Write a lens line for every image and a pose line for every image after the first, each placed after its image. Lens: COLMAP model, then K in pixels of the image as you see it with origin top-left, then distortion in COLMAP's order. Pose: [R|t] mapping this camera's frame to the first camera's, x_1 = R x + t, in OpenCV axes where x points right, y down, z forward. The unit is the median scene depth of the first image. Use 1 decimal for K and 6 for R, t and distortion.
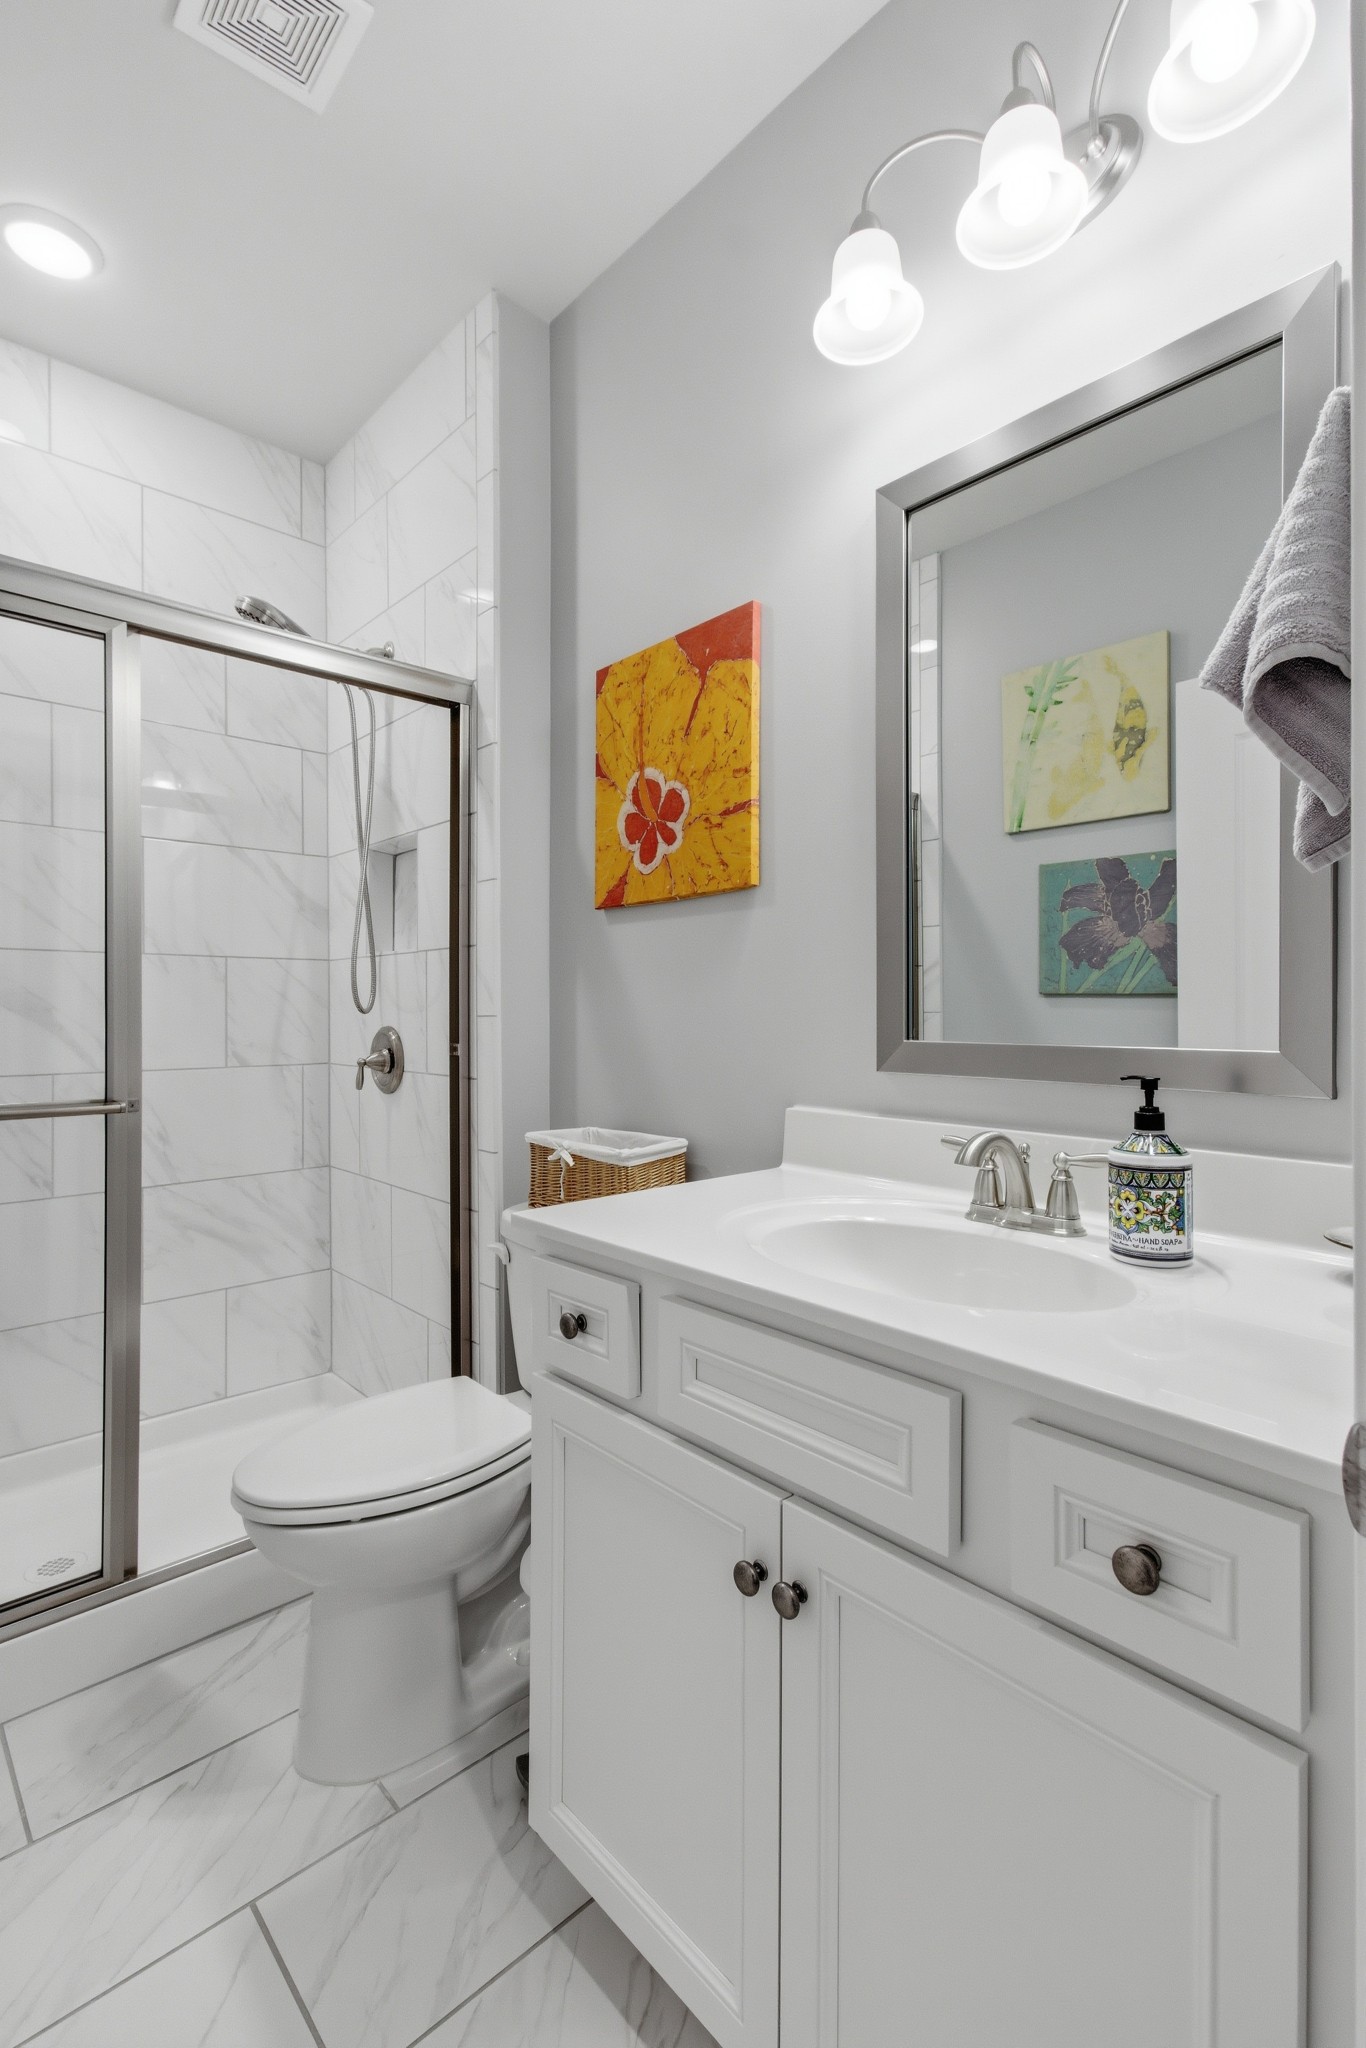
lens RADIAL K [[942.2, 0, 664.5], [0, 942.2, 1020.7], [0, 0, 1]] dist [-0.003444, -0.001666]
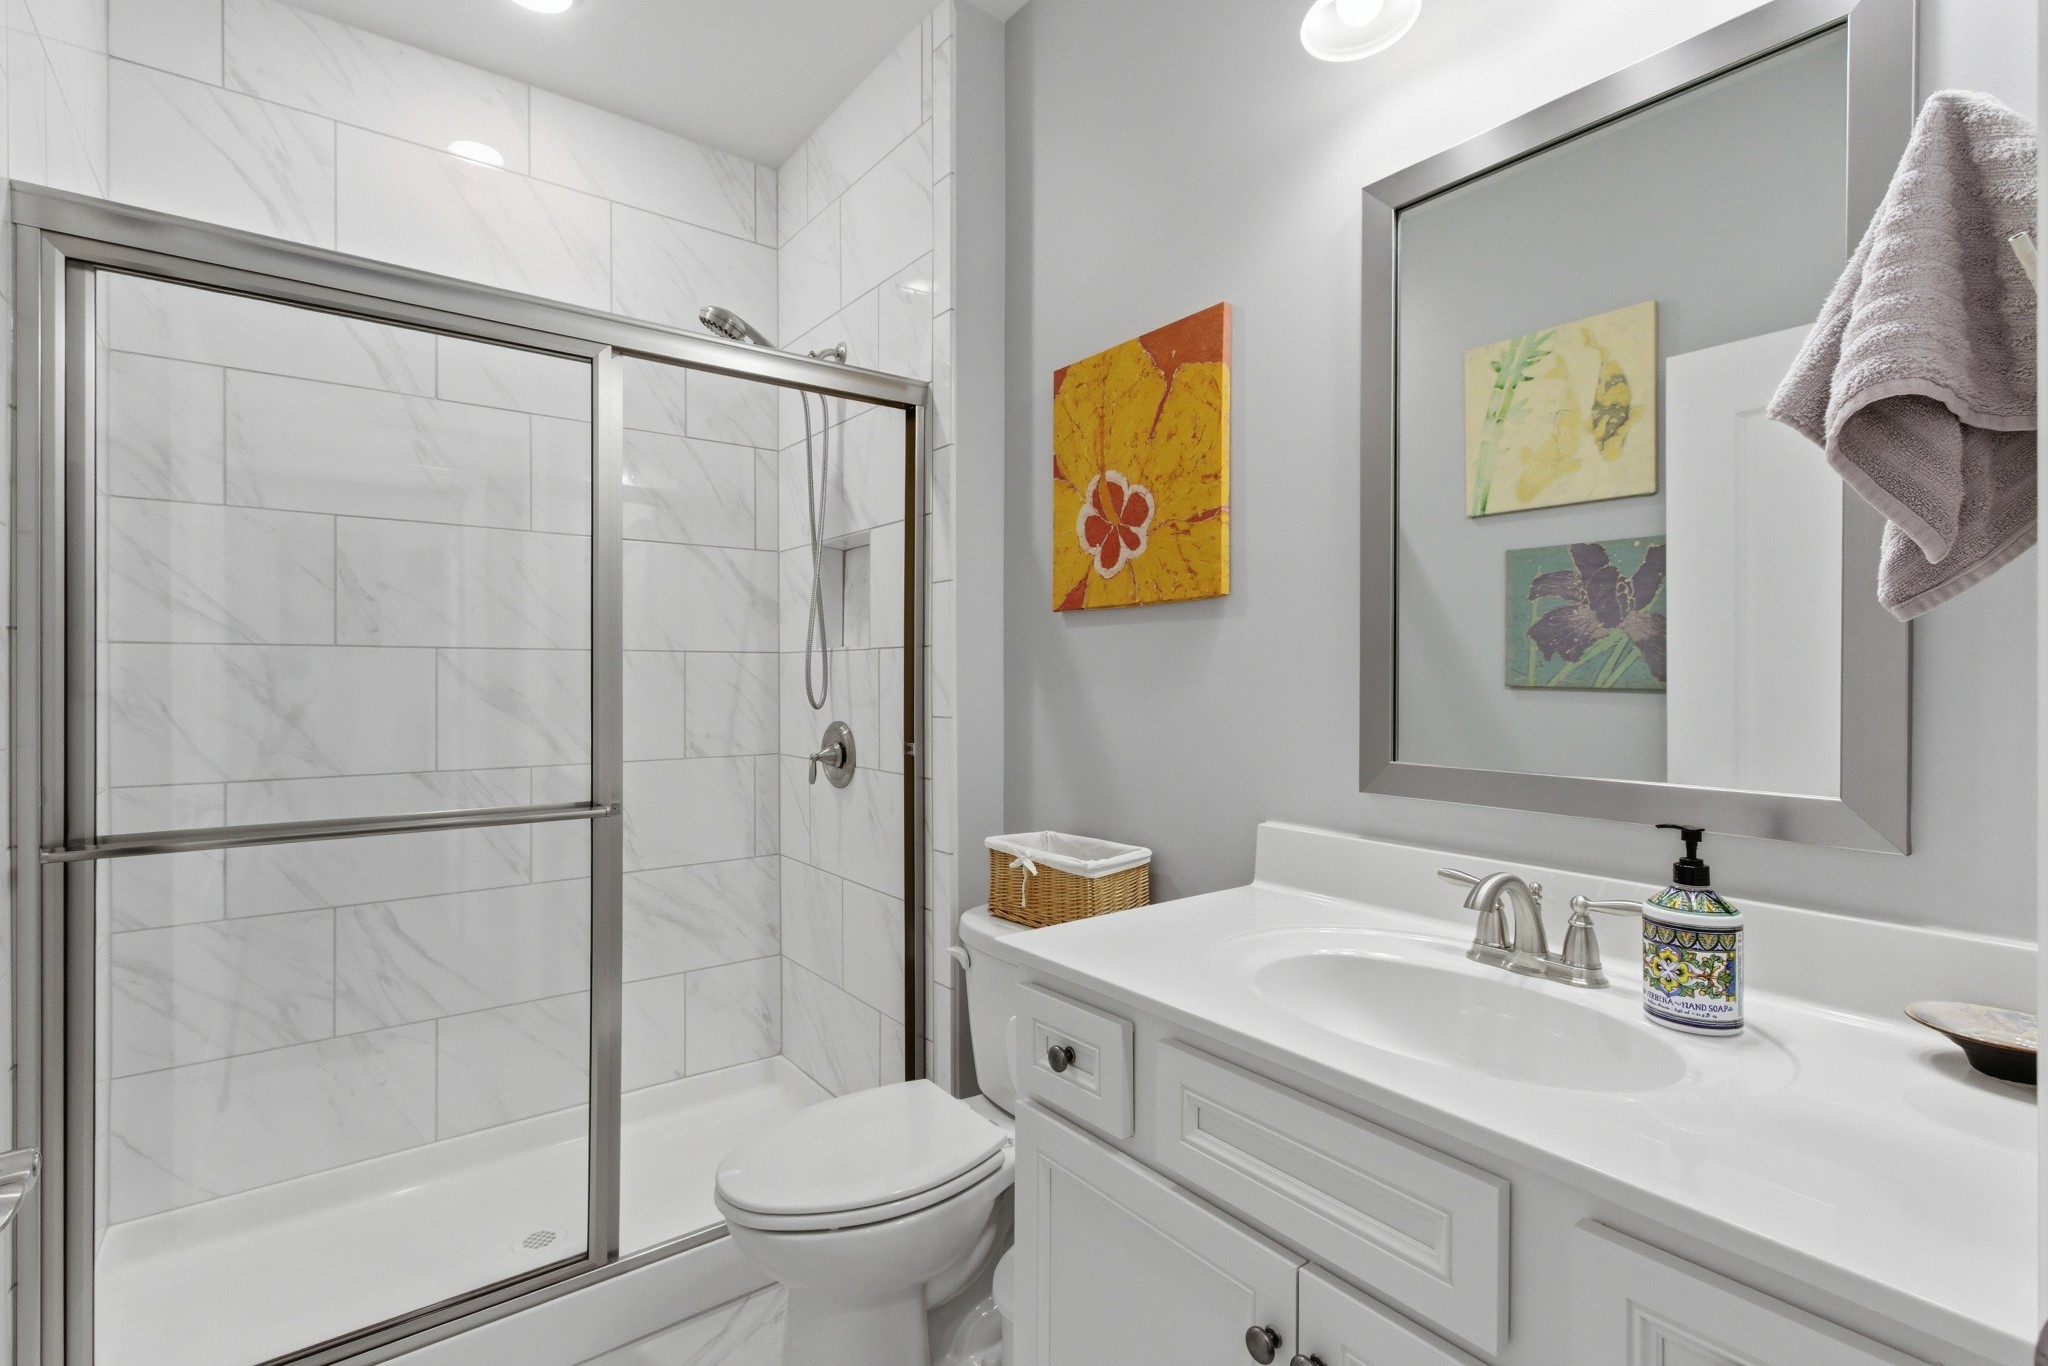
lens RADIAL K [[942.2, 0, 953.2], [0, 942.2, 665.8], [0, 0, 1]] dist [-0.003444, -0.001666]
pose [[0.994548, 0.004247, -0.104190, -0.081484], [-0.004087, 0.999990, 0.001749, -0.069475], [0.104197, -0.001313, 0.994556, -0.000610]]
